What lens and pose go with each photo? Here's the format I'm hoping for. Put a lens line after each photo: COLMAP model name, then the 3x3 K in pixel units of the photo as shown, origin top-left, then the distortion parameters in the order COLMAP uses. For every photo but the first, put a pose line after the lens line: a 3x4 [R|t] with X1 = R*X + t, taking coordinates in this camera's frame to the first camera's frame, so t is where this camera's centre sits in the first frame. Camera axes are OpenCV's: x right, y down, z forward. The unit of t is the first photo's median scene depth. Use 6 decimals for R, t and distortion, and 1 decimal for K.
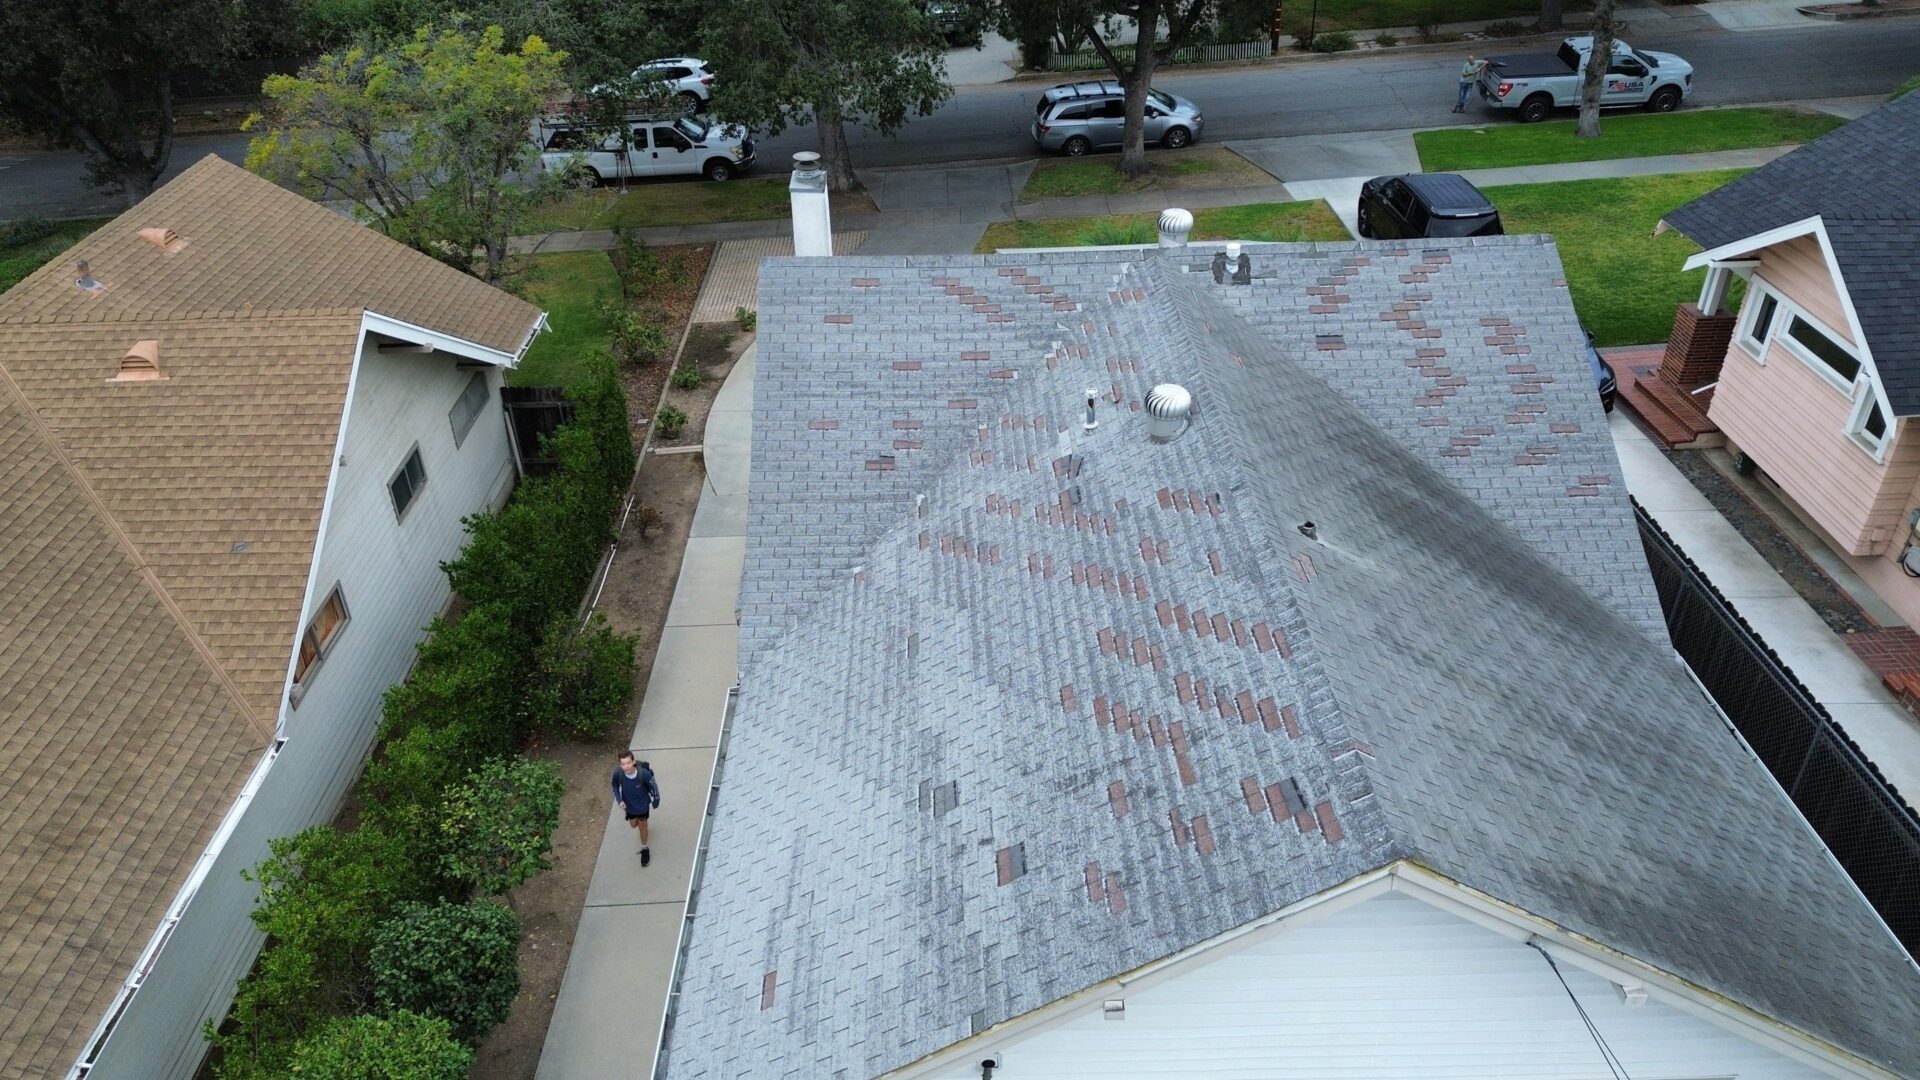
lens RADIAL K [[1362.6, 0, 949.9], [0, 1362.6, 527.7], [0, 0, 1]] dist [0.080439, -0.089408]
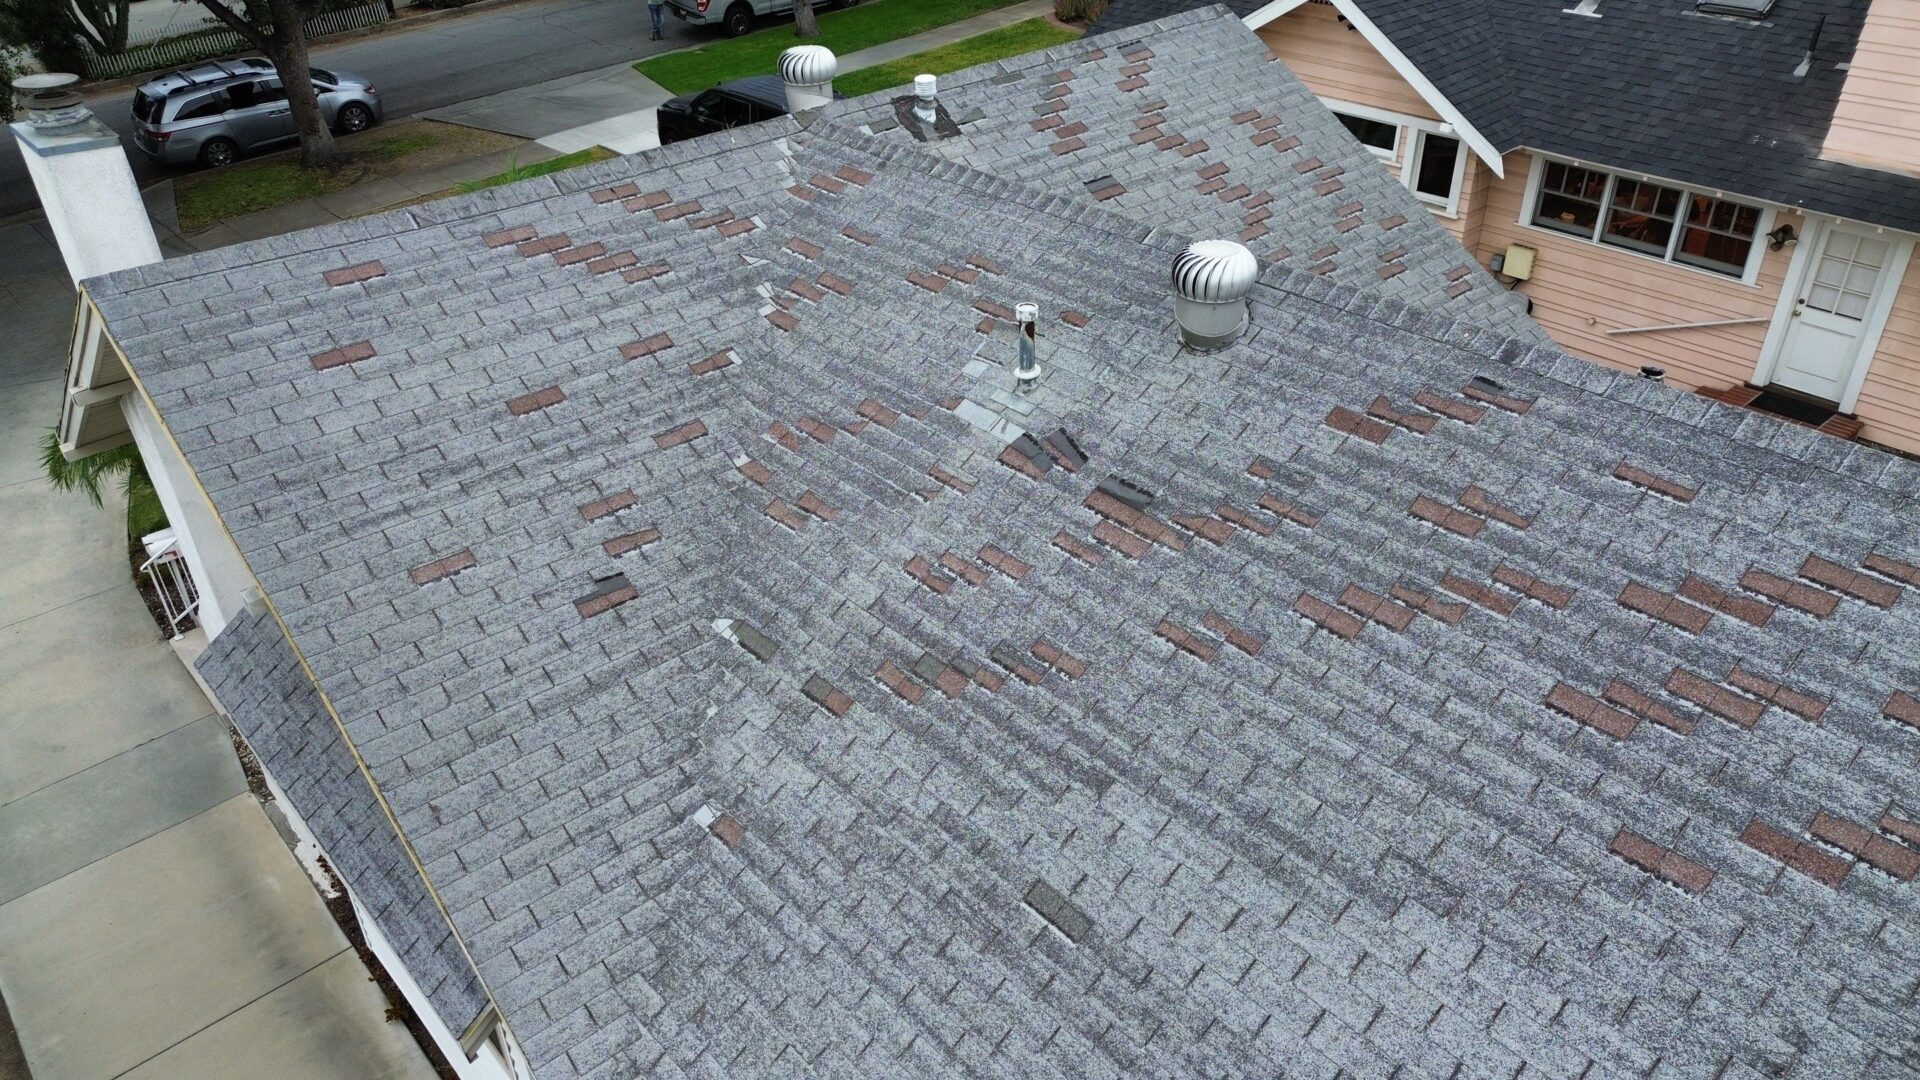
lens RADIAL K [[1362.6, 0, 949.9], [0, 1362.6, 527.7], [0, 0, 1]] dist [0.080439, -0.089408]
pose [[0.760619, -0.342105, 0.551745, -0.222294], [0.349601, 0.931976, 0.095915, -0.074577], [-0.547026, 0.119936, 0.828479, 0.534535]]
